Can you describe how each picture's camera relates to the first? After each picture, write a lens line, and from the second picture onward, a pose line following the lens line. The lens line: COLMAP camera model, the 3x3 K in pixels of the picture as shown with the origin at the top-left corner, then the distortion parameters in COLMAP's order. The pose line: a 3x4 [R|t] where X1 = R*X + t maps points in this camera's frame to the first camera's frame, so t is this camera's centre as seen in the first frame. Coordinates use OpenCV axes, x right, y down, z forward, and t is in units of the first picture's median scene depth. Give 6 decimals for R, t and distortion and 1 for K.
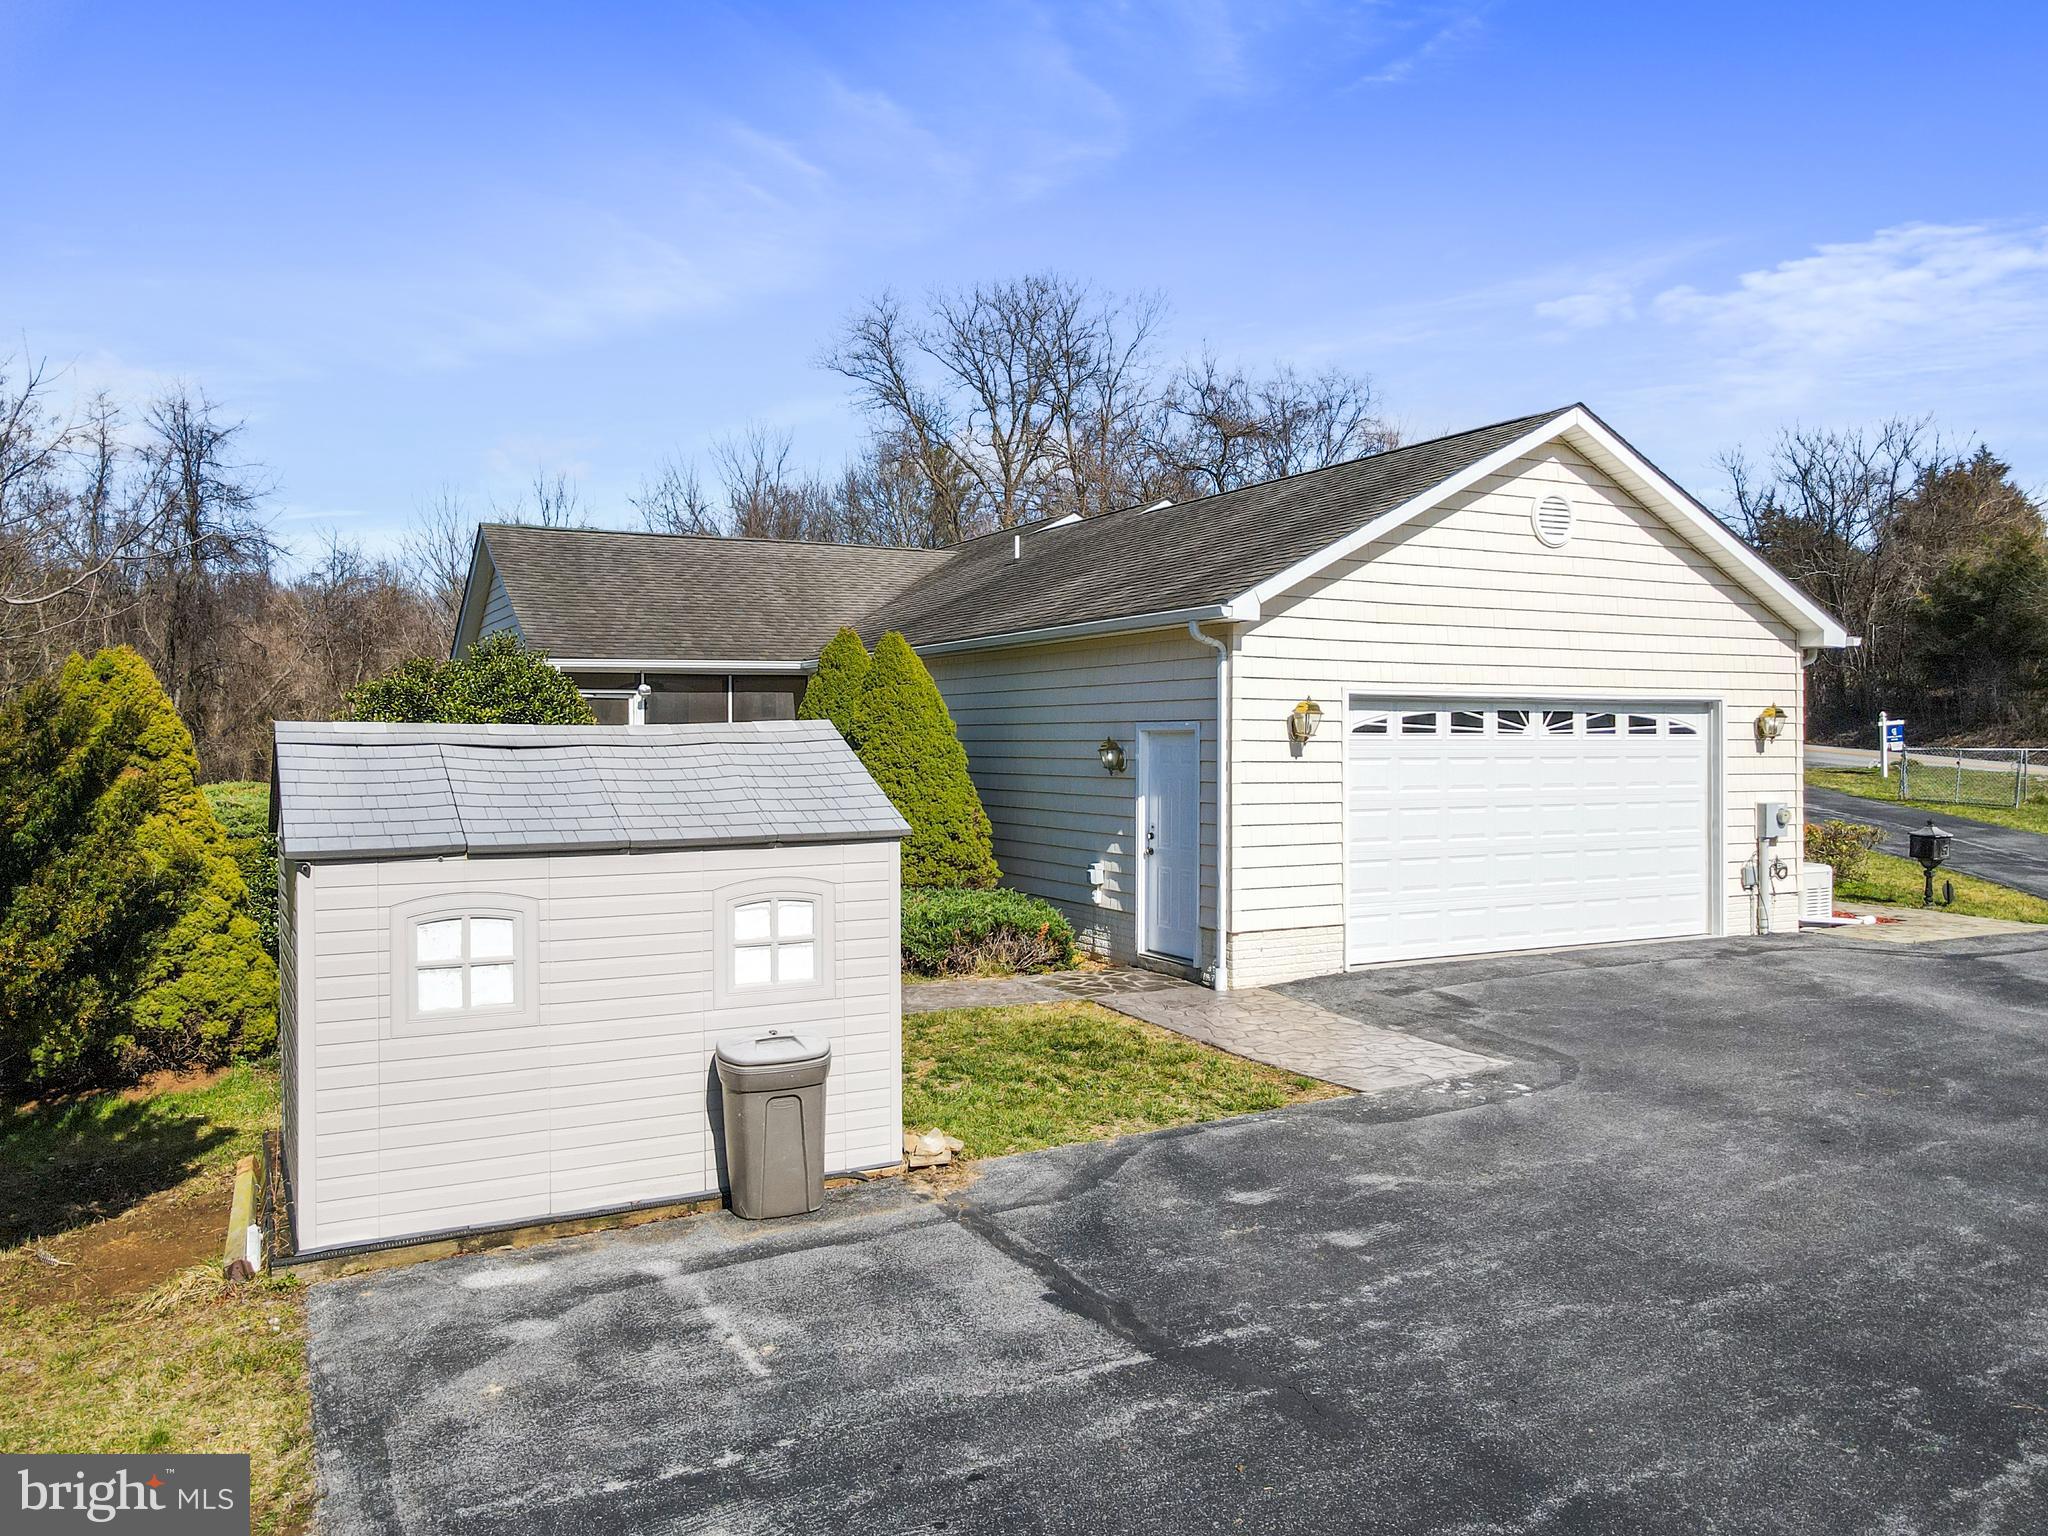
lens RADIAL K [[1503.7, 0, 1024.0], [0, 1503.7, 768.0], [0, 0, 1]] dist [0.003975, 0.008946]
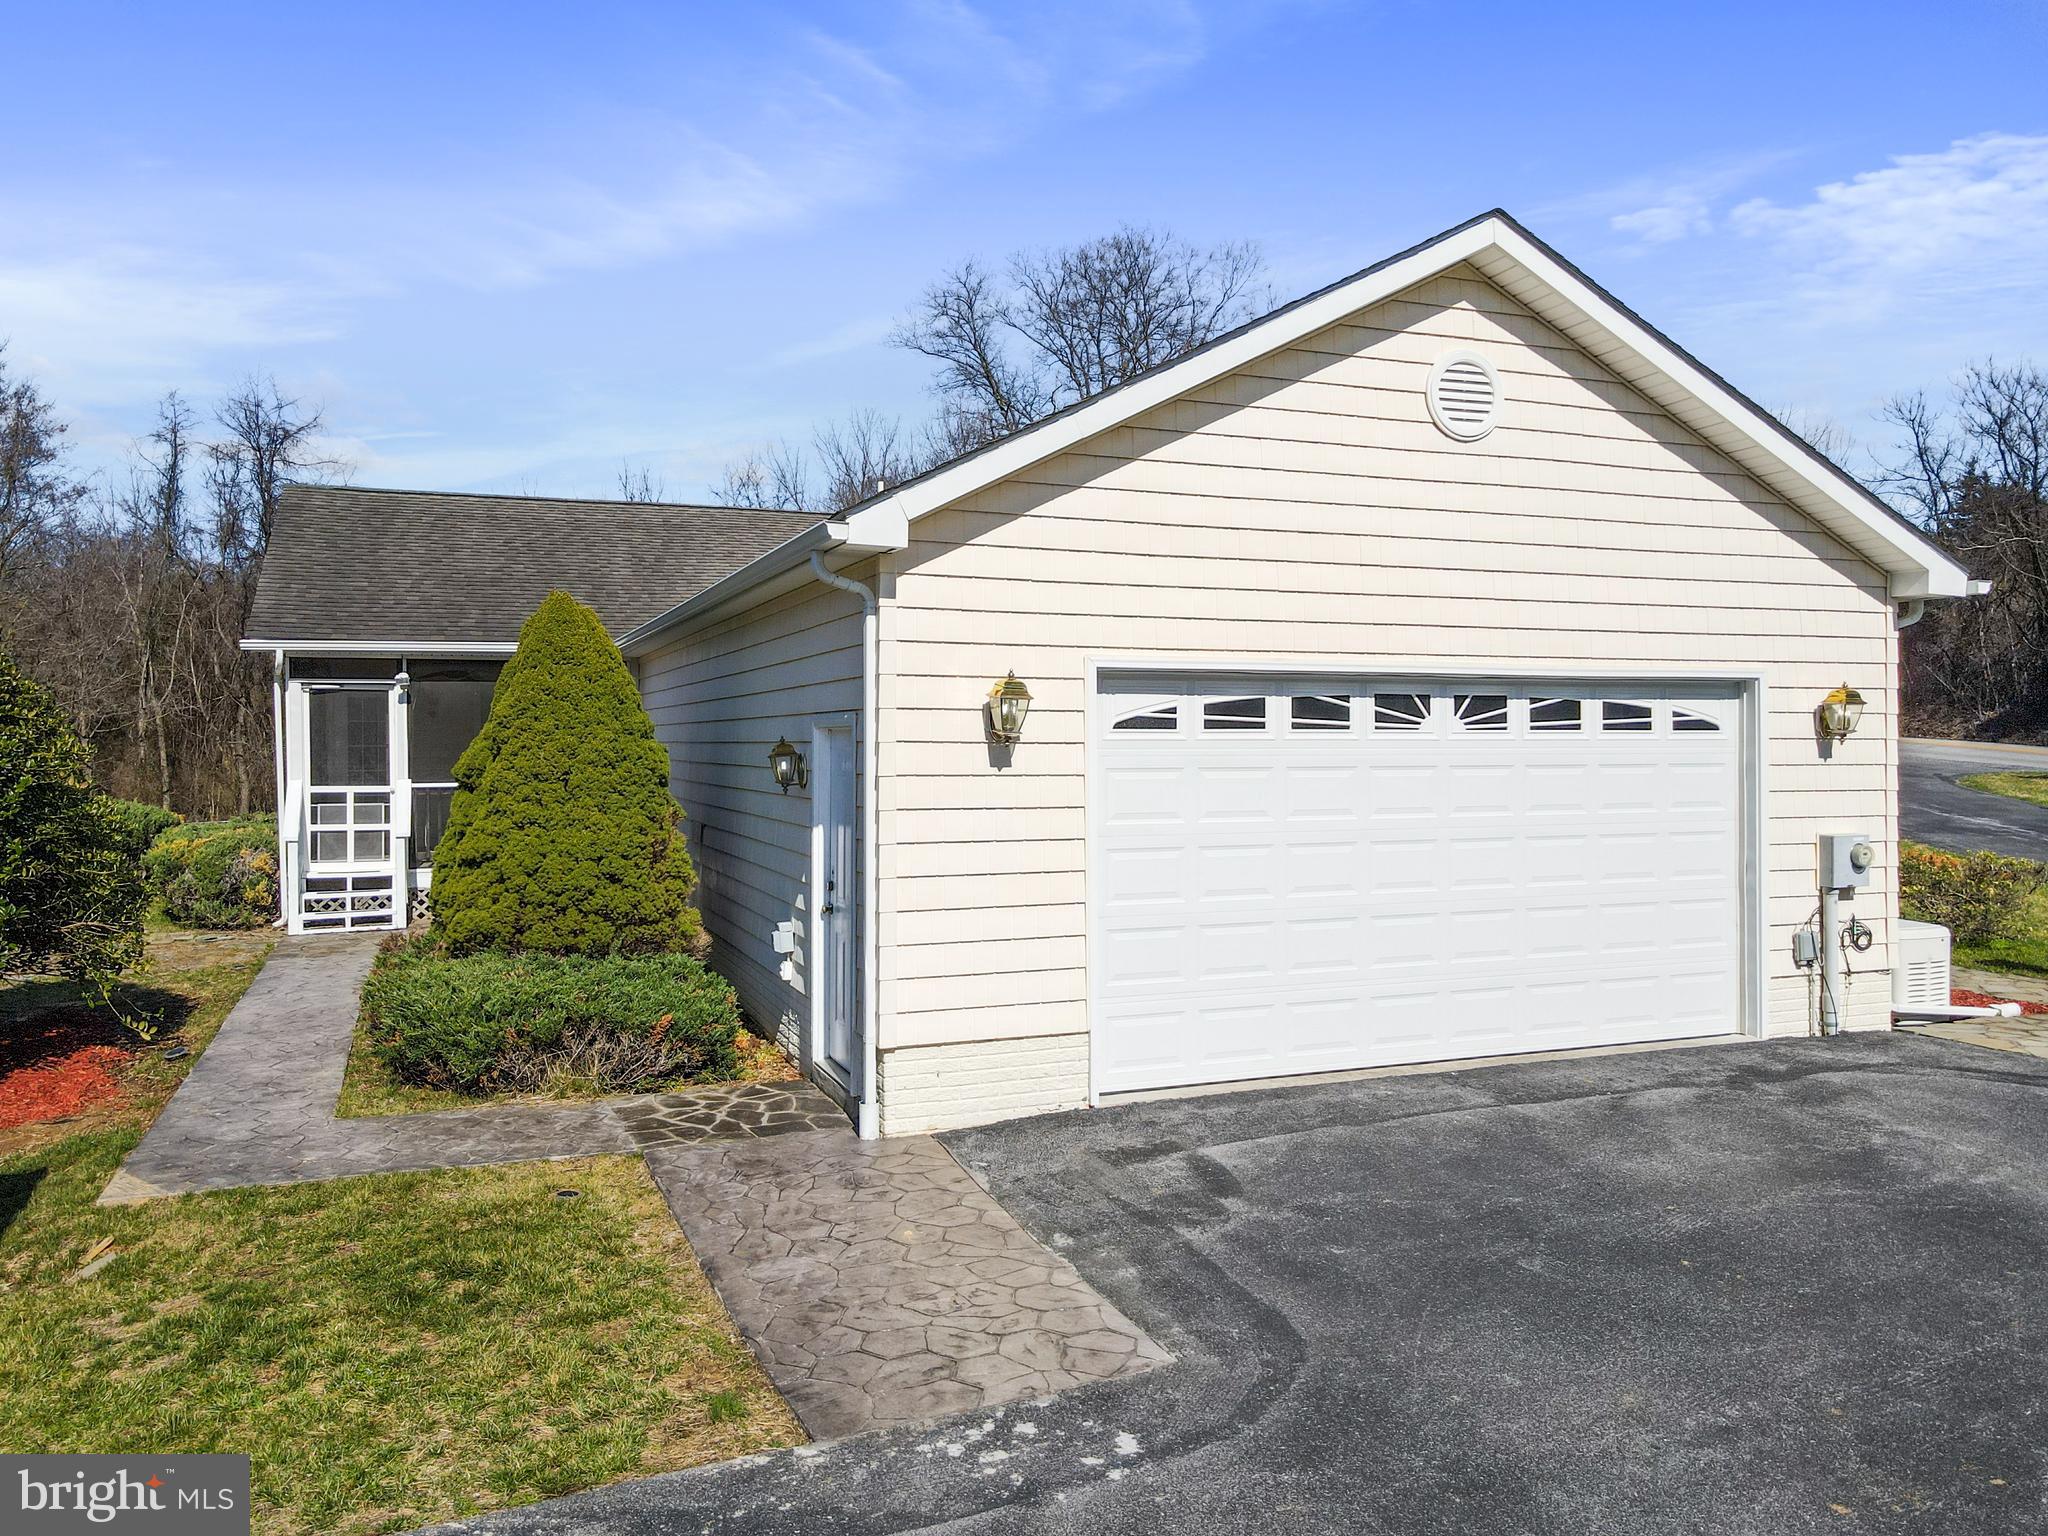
lens RADIAL K [[1503.7, 0, 1024.0], [0, 1503.7, 768.0], [0, 0, 1]] dist [0.003975, 0.008946]
pose [[0.993781, -0.000007, -0.111354, 0.219883], [-0.000011, 1.000000, -0.000159, -0.005910], [0.111354, 0.000159, 0.993781, 0.315338]]
